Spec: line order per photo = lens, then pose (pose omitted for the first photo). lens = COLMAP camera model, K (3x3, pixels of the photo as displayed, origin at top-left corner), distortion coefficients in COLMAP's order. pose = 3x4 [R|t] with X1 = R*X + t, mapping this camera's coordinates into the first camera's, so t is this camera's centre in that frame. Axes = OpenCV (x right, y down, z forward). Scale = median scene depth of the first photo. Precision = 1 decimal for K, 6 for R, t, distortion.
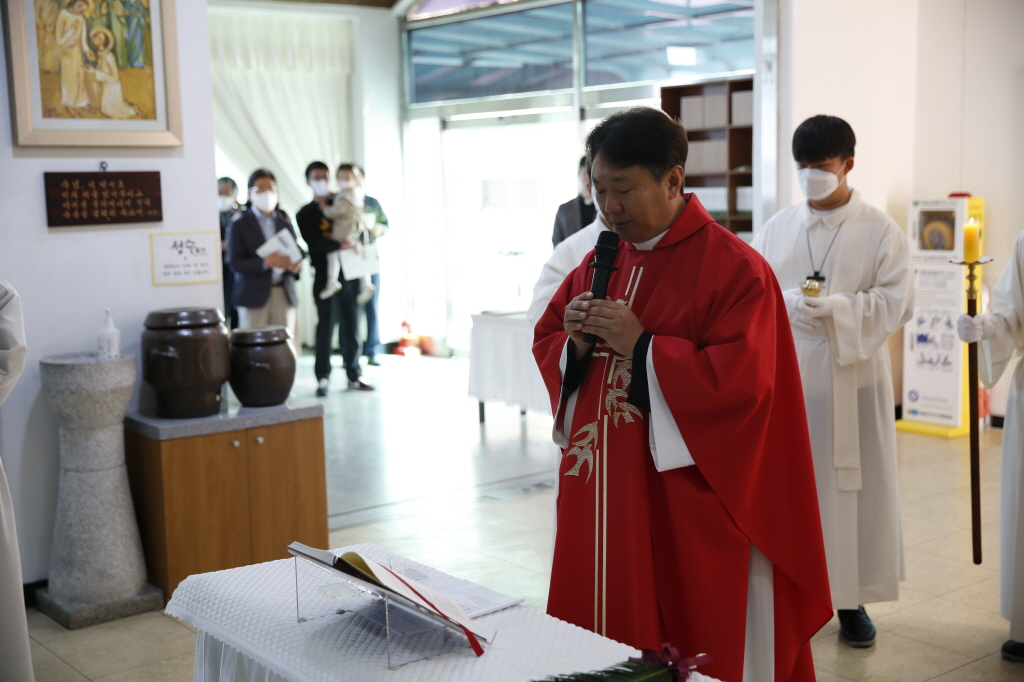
lens RADIAL K [[1279.1, 0, 512.1], [0, 1279.1, 342.1], [0, 0, 1]] dist [-0.028985, 0.000000]
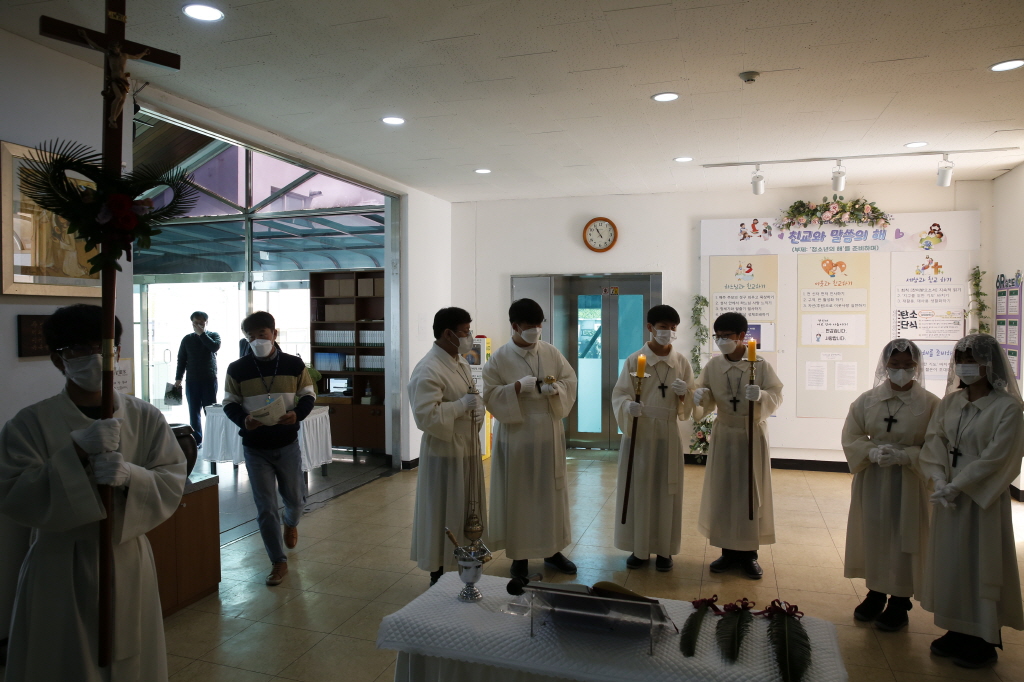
lens RADIAL K [[689.4, 0, 511.5], [0, 689.4, 336.3], [0, 0, 1]] dist [-0.063898, -0.002025]
pose [[0.839551, 0.017572, 0.542996, -0.305614], [0.039176, 0.994917, -0.092767, -0.028050], [-0.541866, 0.099155, 0.834595, 0.156884]]
